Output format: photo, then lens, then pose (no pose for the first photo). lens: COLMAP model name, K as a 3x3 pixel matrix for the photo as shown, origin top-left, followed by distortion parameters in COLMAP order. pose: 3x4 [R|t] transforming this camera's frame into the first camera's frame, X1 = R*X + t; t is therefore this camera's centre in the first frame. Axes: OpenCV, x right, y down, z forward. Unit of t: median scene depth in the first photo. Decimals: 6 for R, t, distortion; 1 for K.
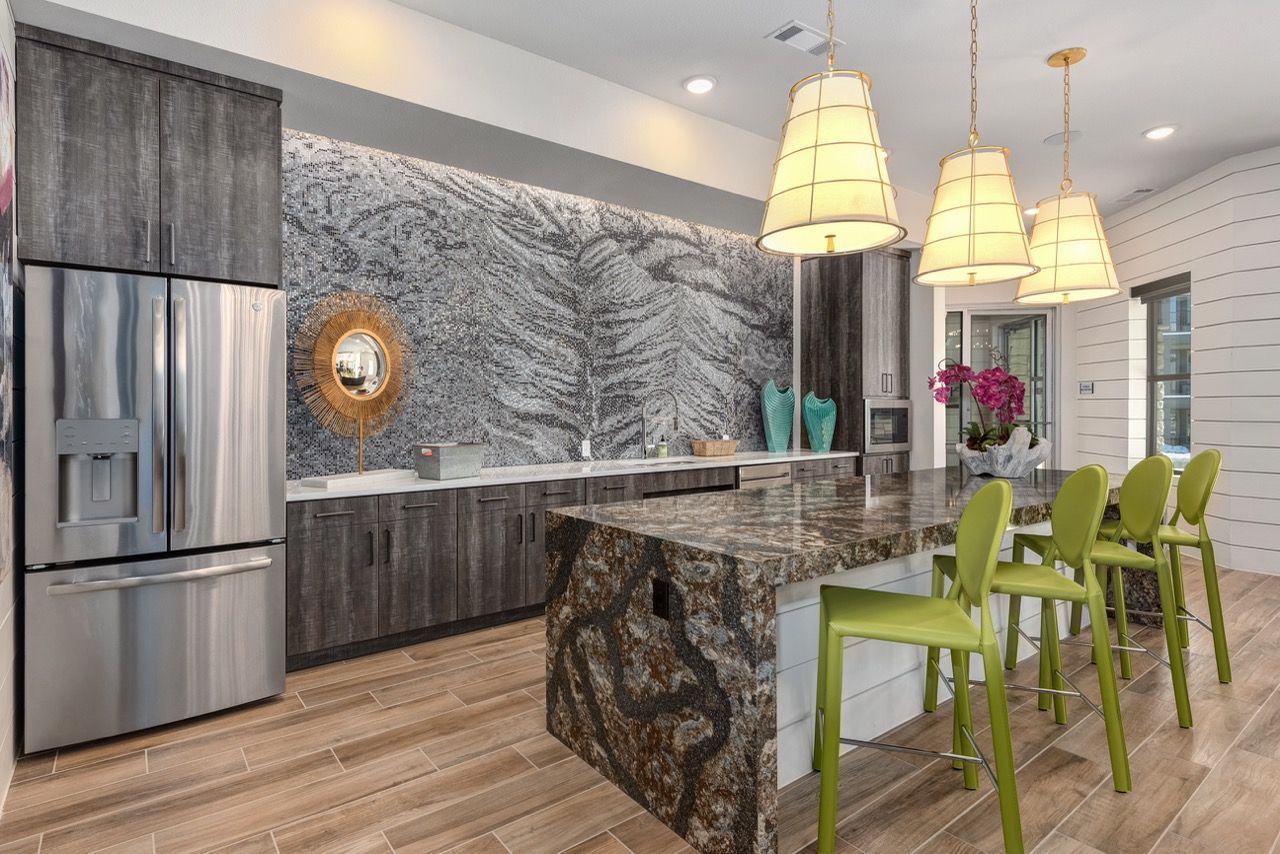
lens RADIAL K [[652.3, 0, 641.2], [0, 652.3, 414.3], [0, 0, 1]] dist [0.001412, 0.000329]
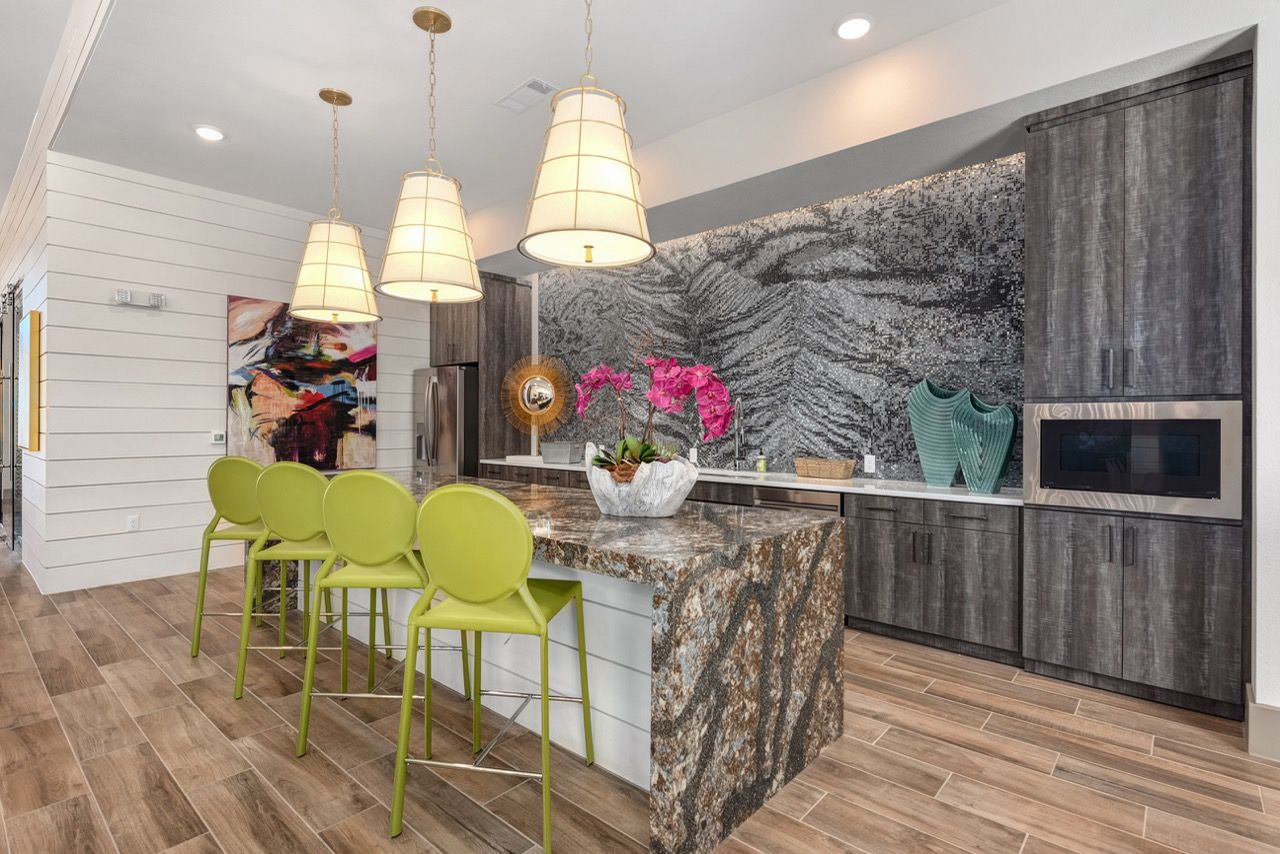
lens RADIAL K [[652.3, 0, 641.6], [0, 652.3, 424.2], [0, 0, 1]] dist [0.001412, 0.000329]
pose [[0.163915, 0.007753, -0.986444, 0.952189], [-0.010847, 0.999923, 0.006056, -0.007333], [0.986415, 0.009707, 0.163986, 0.678823]]
